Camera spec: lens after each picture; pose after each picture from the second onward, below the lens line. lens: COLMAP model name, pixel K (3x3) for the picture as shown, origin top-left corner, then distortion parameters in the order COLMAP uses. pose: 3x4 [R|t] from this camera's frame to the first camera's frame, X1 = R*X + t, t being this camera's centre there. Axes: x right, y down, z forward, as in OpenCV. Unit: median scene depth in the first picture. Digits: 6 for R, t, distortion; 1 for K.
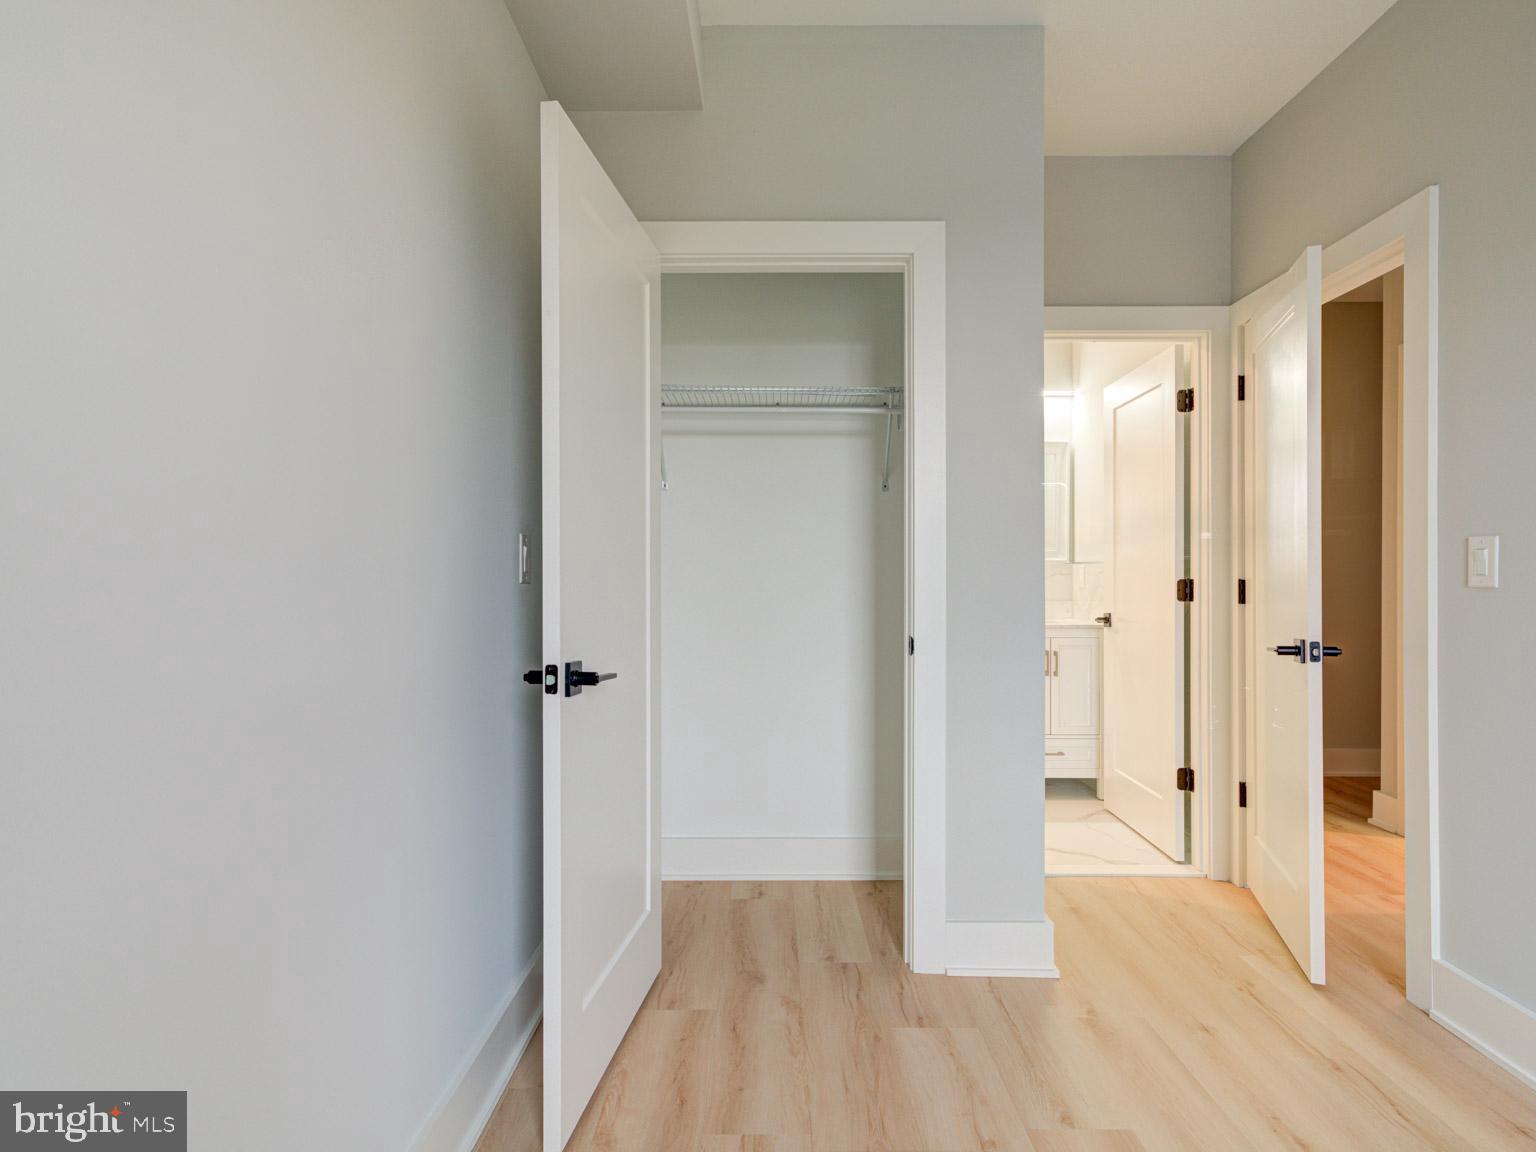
lens RADIAL K [[814.2, 0, 766.3], [0, 814.2, 582.8], [0, 0, 1]] dist [-0.005899, 0.015492]
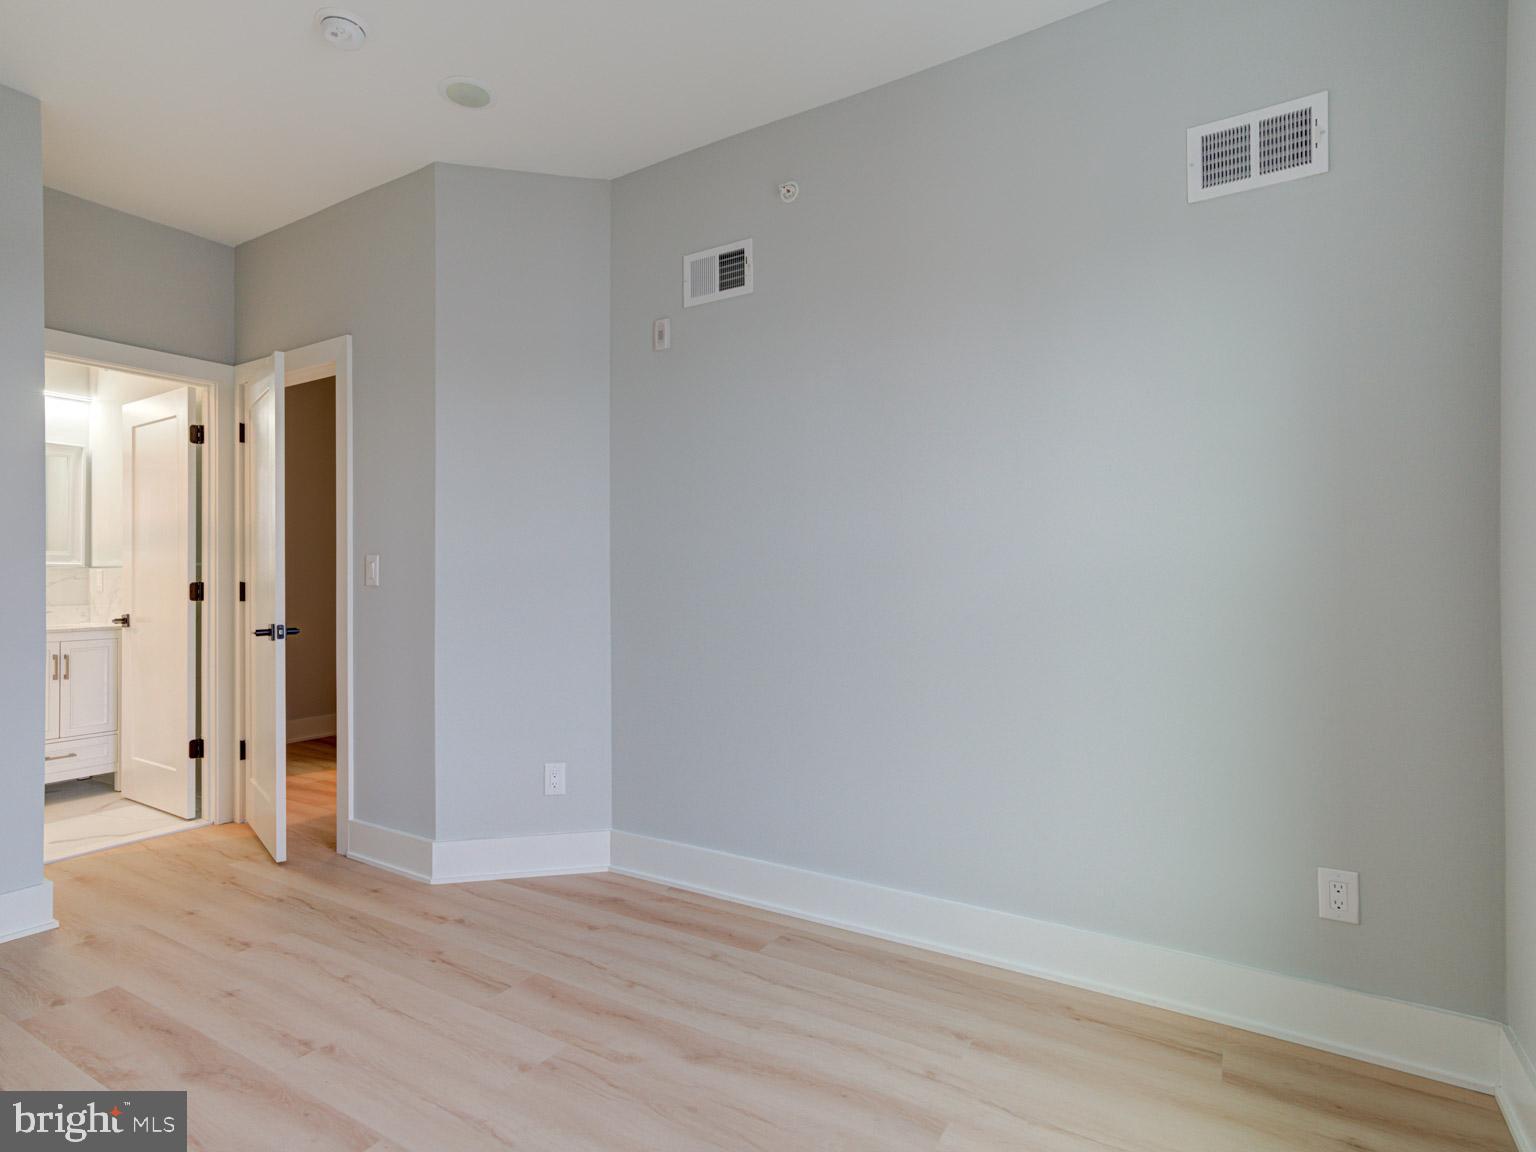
lens RADIAL K [[856.7, 0, 766.9], [0, 856.7, 565.2], [0, 0, 1]] dist [-0.006050, 0.018044]
pose [[0.530514, 0.007614, 0.847642, -0.117892], [0.012362, 0.999784, -0.016718, 0.001924], [-0.847586, 0.019348, 0.530305, -0.403521]]
